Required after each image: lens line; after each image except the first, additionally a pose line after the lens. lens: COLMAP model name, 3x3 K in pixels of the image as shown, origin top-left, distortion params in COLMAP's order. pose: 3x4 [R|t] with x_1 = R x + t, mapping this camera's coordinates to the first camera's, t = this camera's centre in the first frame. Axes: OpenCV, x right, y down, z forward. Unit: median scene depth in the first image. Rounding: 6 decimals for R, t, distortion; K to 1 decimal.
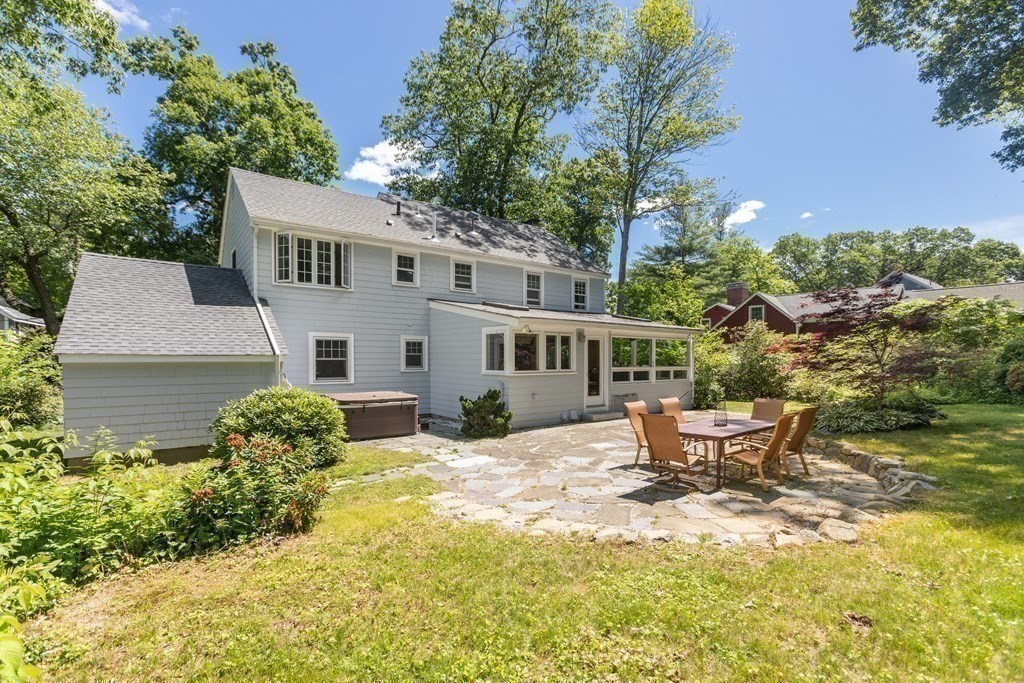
lens RADIAL K [[458.8, 0, 508.0], [0, 458.8, 352.2], [0, 0, 1]] dist [-0.001198, 0.005970]
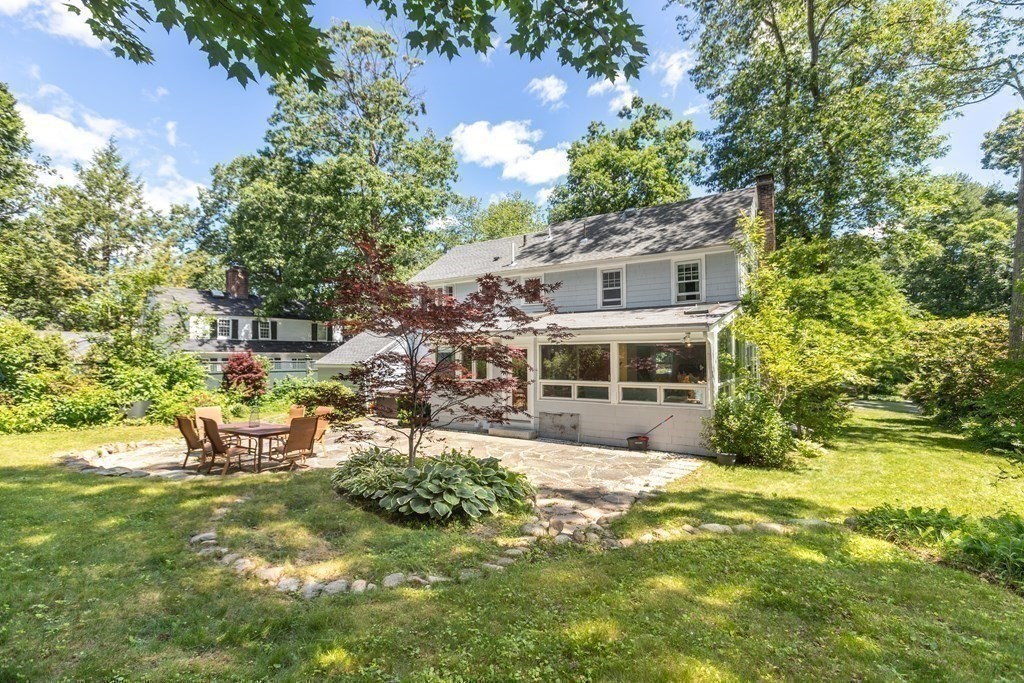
lens RADIAL K [[466.7, 0, 512.0], [0, 466.7, 341.5], [0, 0, 1]] dist [-0.001460, 0.000454]
pose [[0.332771, -0.040238, -0.942149, 0.837421], [0.007587, 0.999171, -0.039994, -0.002377], [0.942977, 0.006160, 0.332801, 0.537921]]
